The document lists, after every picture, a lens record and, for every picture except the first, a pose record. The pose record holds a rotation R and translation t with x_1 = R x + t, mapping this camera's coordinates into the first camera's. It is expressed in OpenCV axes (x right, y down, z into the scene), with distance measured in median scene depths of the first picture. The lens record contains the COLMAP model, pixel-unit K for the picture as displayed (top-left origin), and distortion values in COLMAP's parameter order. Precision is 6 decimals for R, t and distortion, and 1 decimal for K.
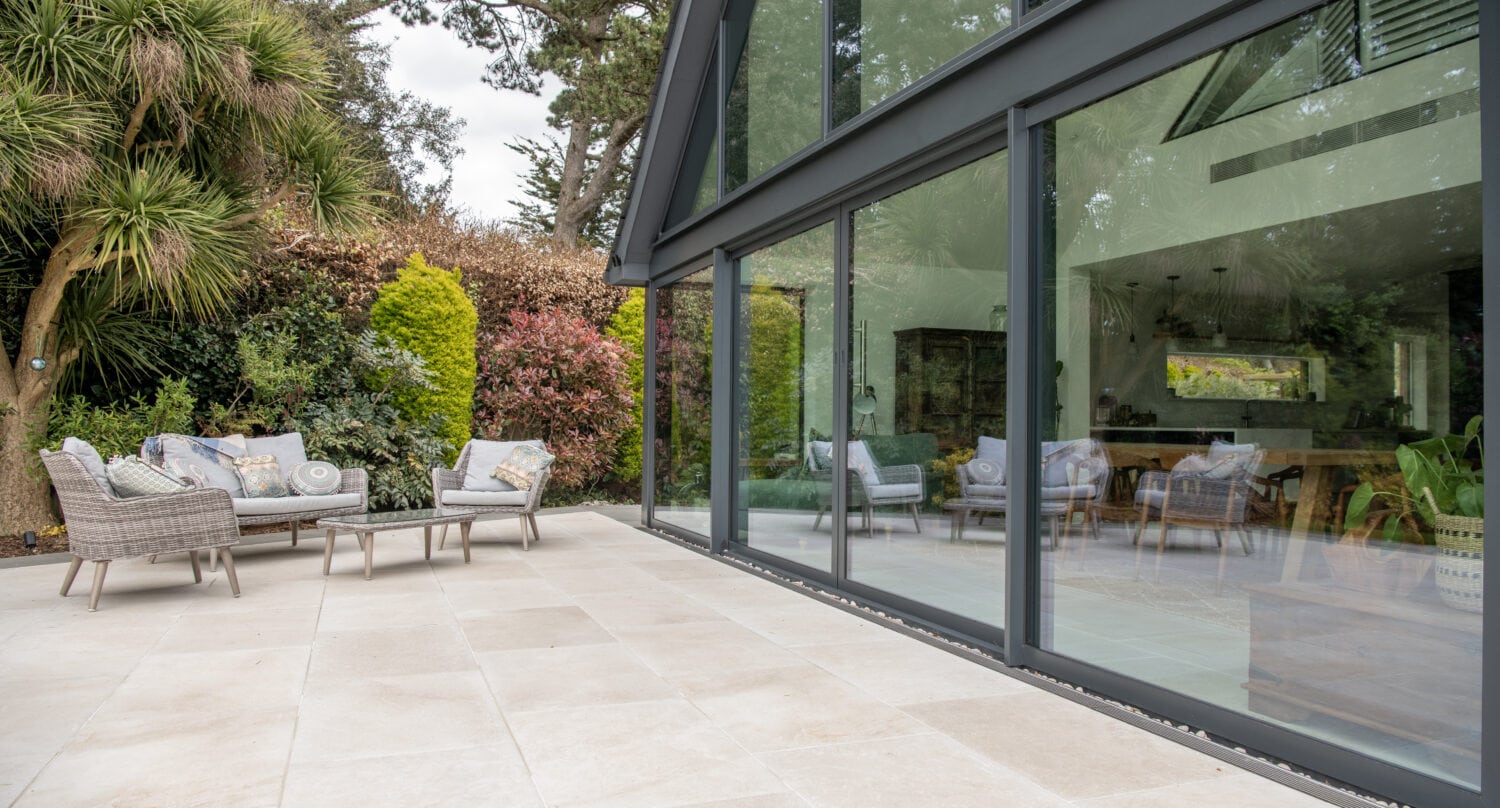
lens RADIAL K [[1023.3, 0, 742.2], [0, 1023.3, 409.1], [0, 0, 1]] dist [-0.031674, 0.001980]
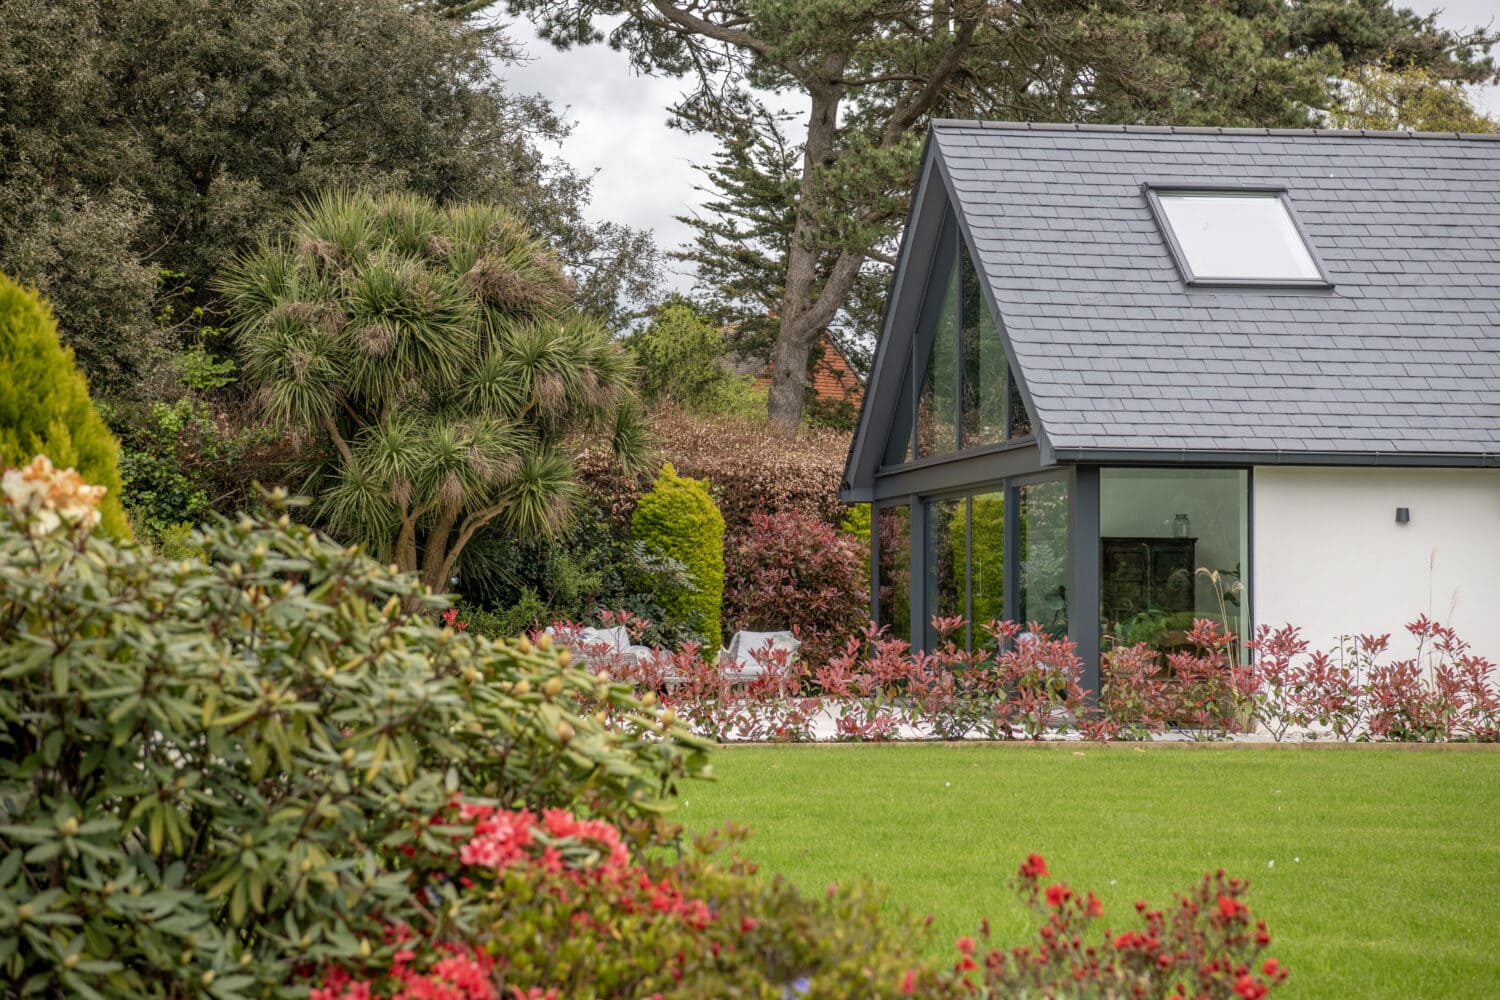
lens RADIAL K [[1932.9, 0, 750.0], [0, 1932.9, 500.0], [0, 0, 1]] dist [0.013911, 0.006360]
pose [[0.982128, -0.018313, -0.187320, 0.155906], [0.008891, 0.998658, -0.051018, -0.008261], [0.188003, 0.048440, 0.980973, -1.023448]]
